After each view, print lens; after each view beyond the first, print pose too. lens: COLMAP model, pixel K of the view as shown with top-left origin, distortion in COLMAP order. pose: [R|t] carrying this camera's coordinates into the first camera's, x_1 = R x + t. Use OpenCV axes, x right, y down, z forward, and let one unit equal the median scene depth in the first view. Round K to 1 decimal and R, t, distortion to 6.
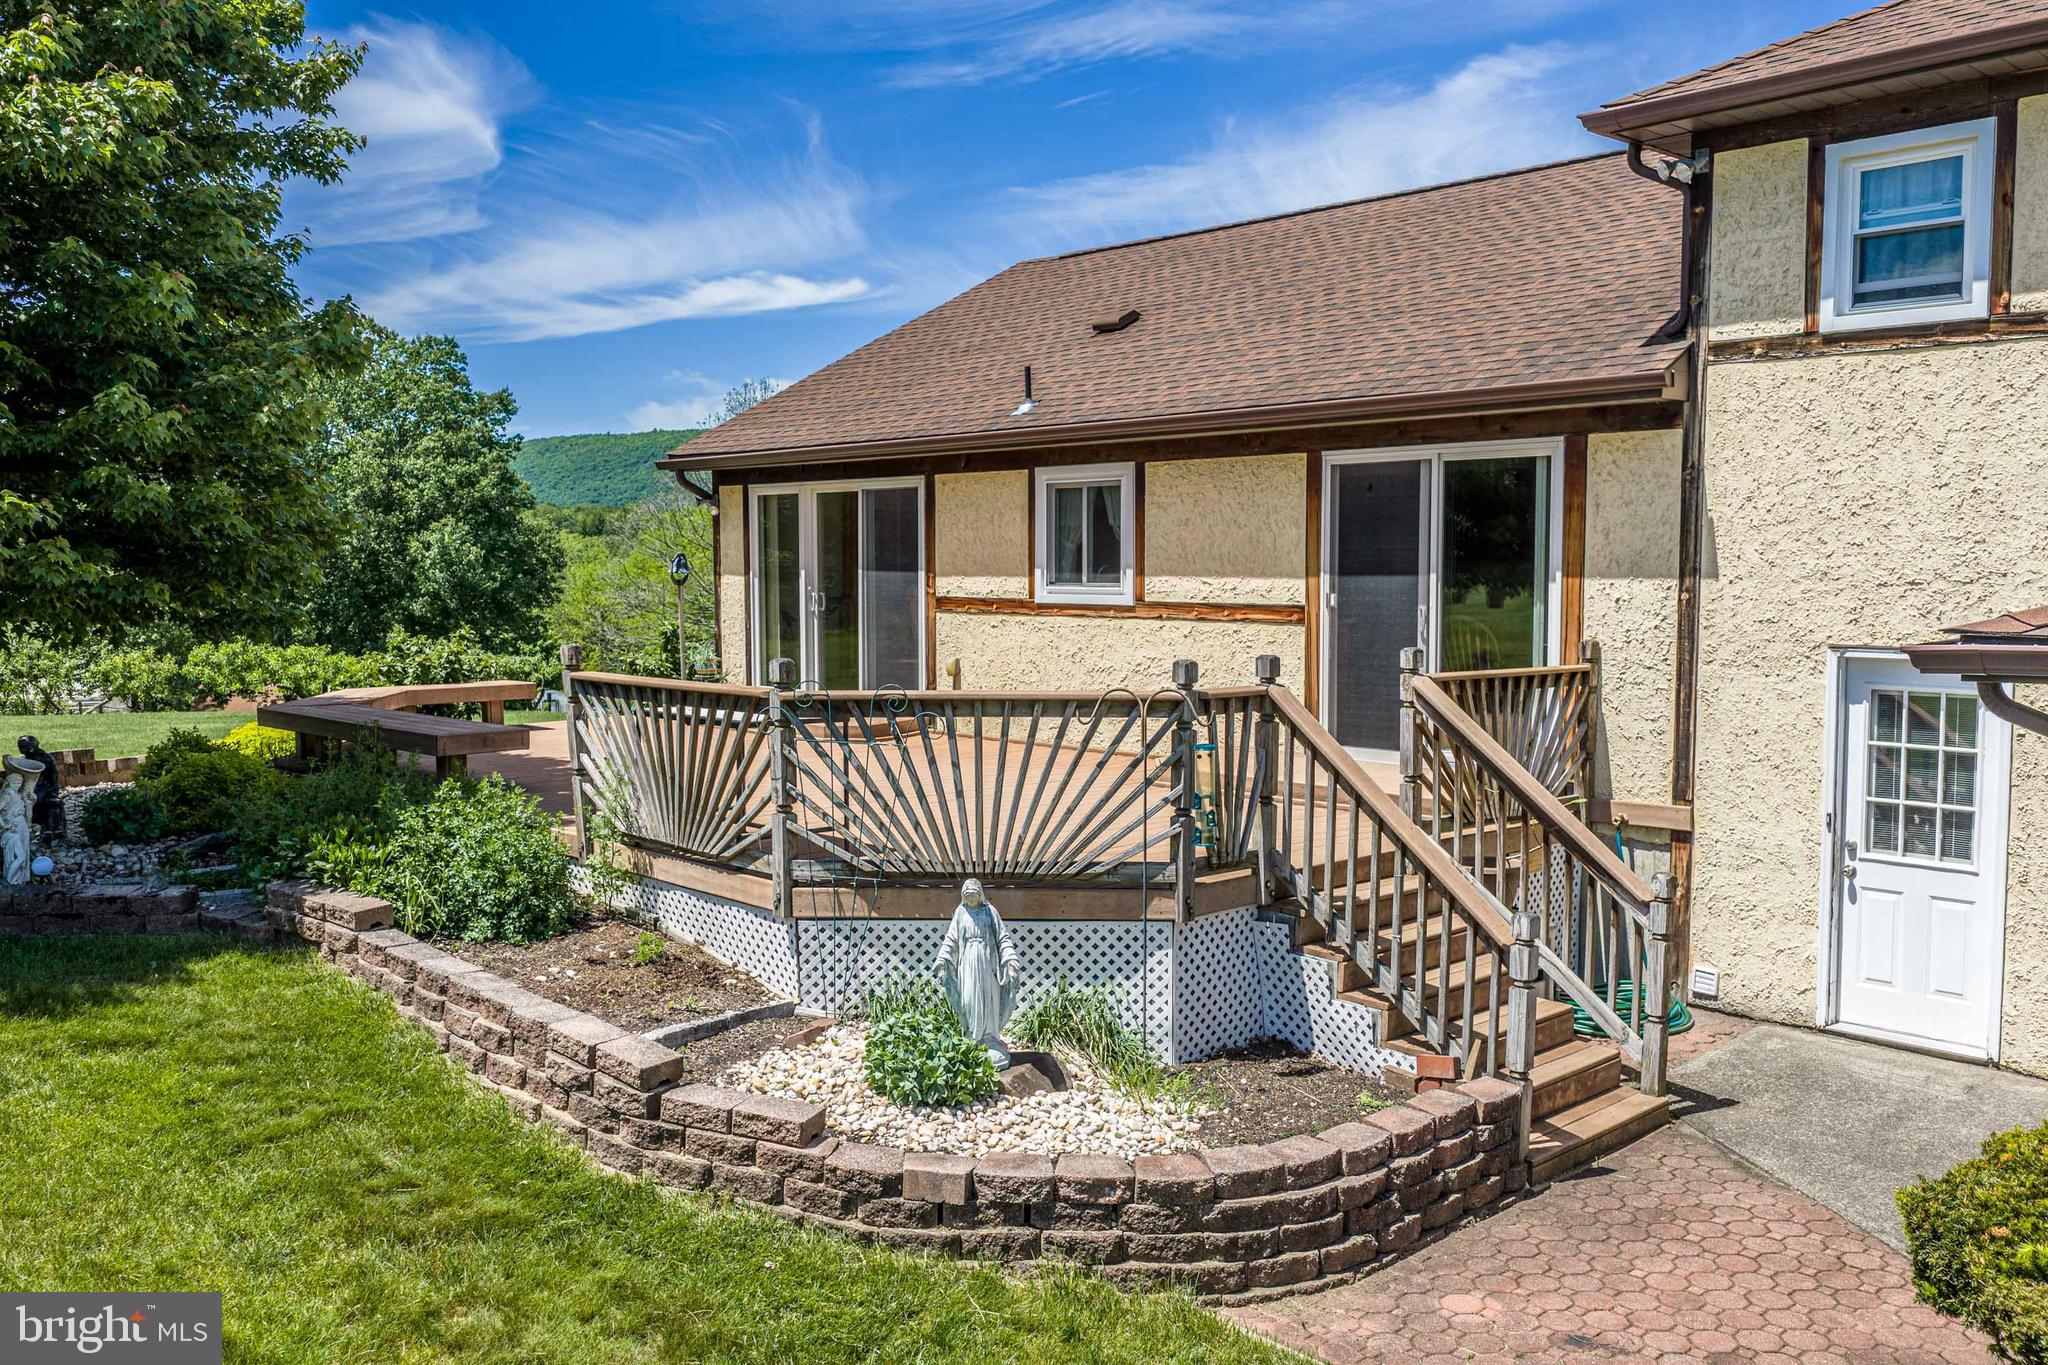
lens RADIAL K [[1699.0, 0, 1043.7], [0, 1699.0, 685.1], [0, 0, 1]] dist [0.024142, -0.039928]
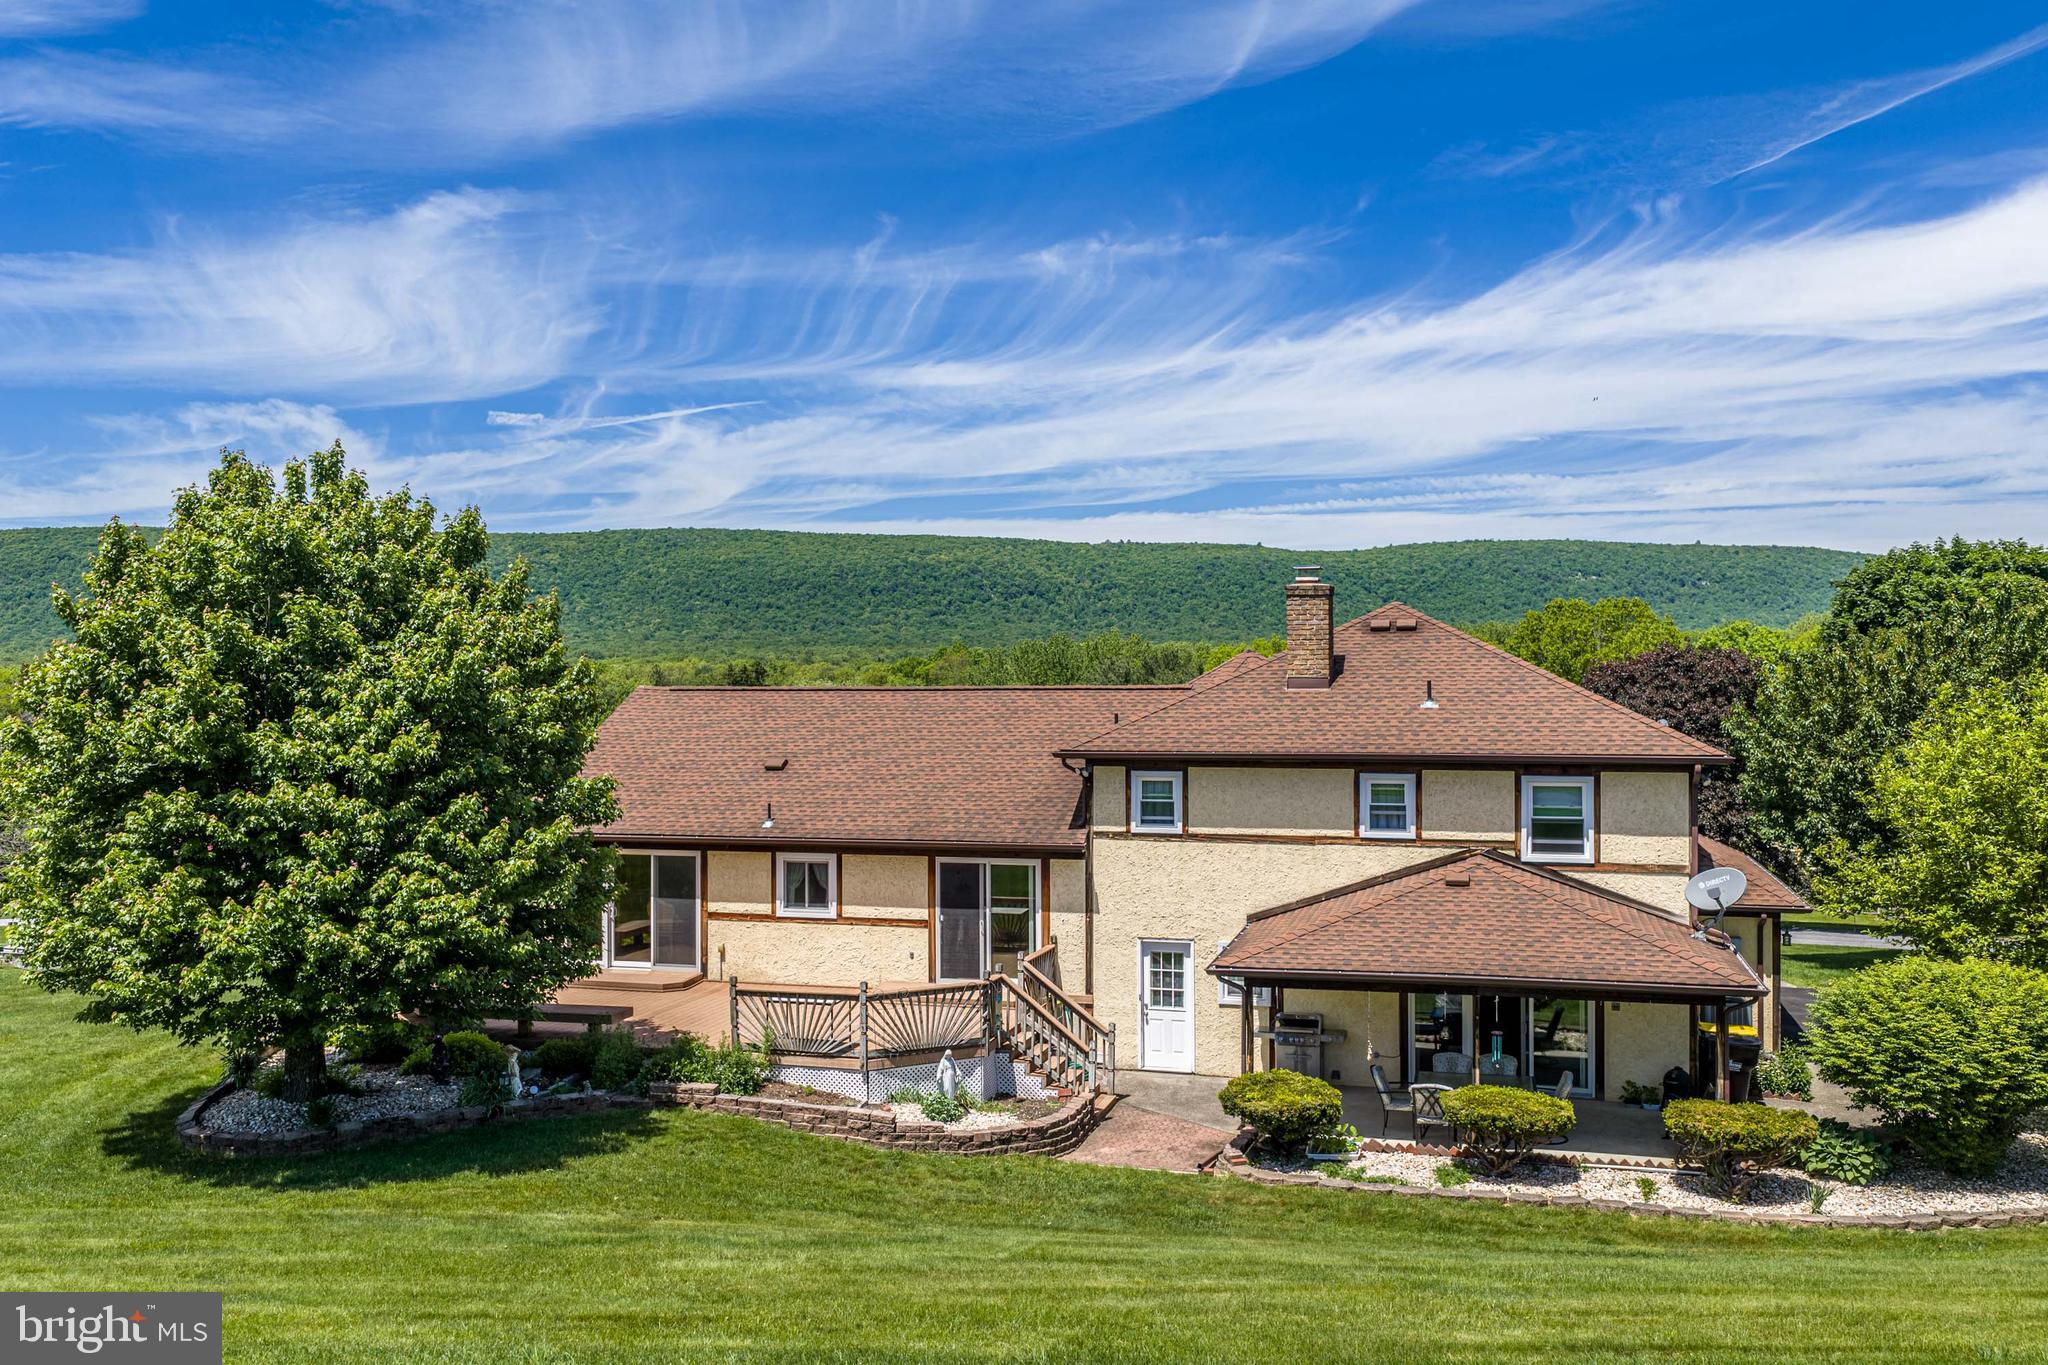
lens RADIAL K [[1699.0, 0, 1033.3], [0, 1699.0, 698.9], [0, 0, 1]] dist [0.024142, -0.039928]
pose [[0.858173, -0.009876, 0.513266, -1.236069], [0.041015, 0.997938, -0.049375, -0.305778], [-0.511720, 0.063423, 0.856808, -1.498289]]
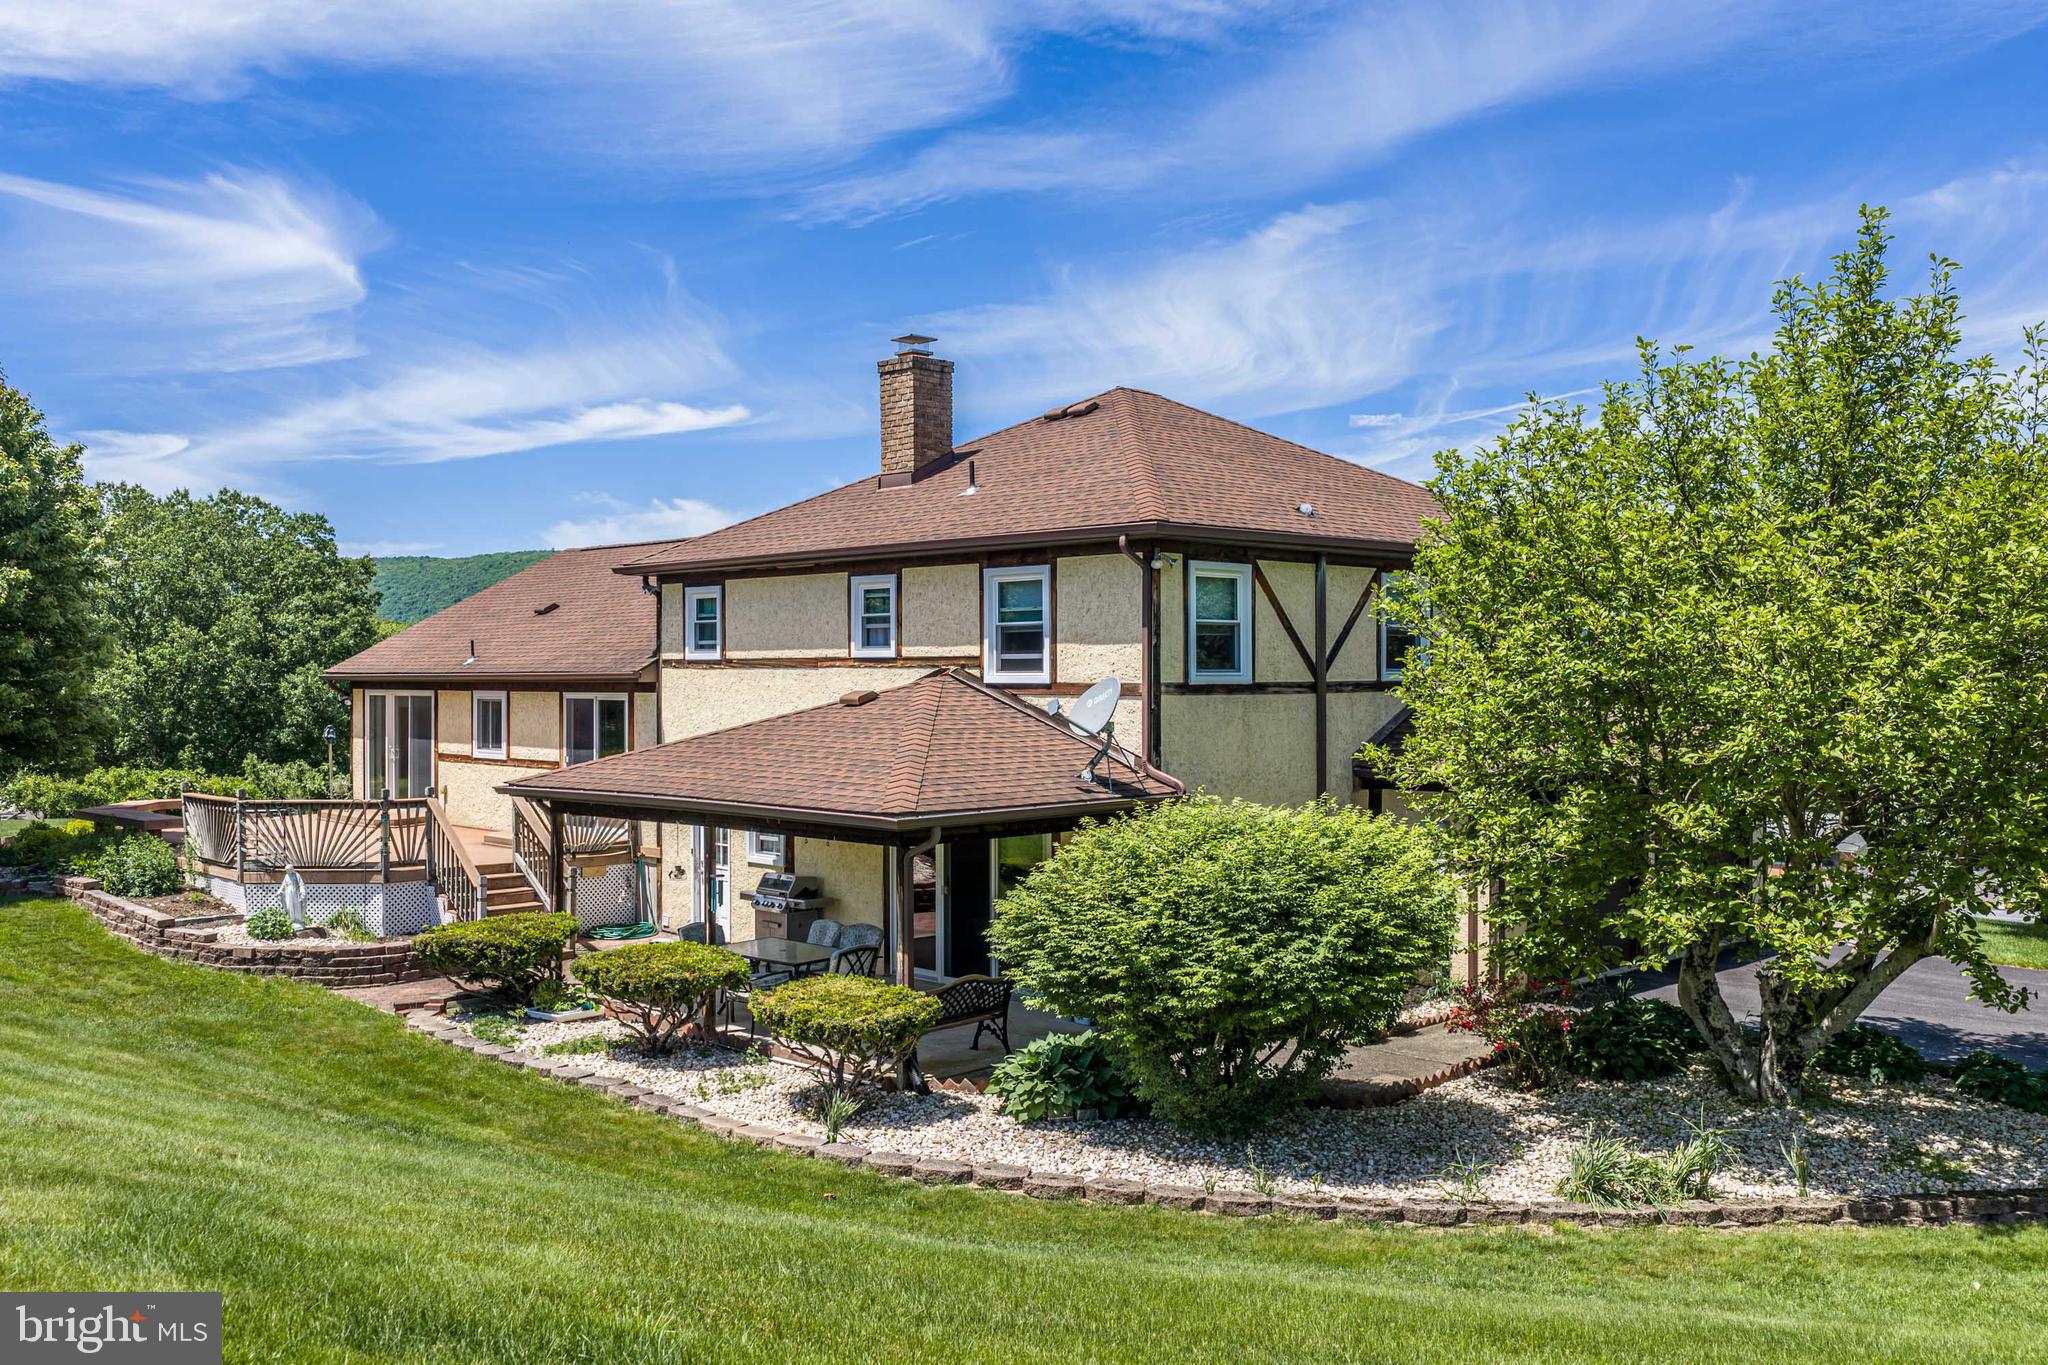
lens RADIAL K [[1699.0, 0, 1034.7], [0, 1699.0, 622.7], [0, 0, 1]] dist [0.024142, -0.039928]
pose [[0.999550, 0.003648, 0.029772, 0.920432], [-0.000477, 0.994383, -0.105838, 0.009188], [-0.029990, 0.105776, 0.993938, -1.598270]]
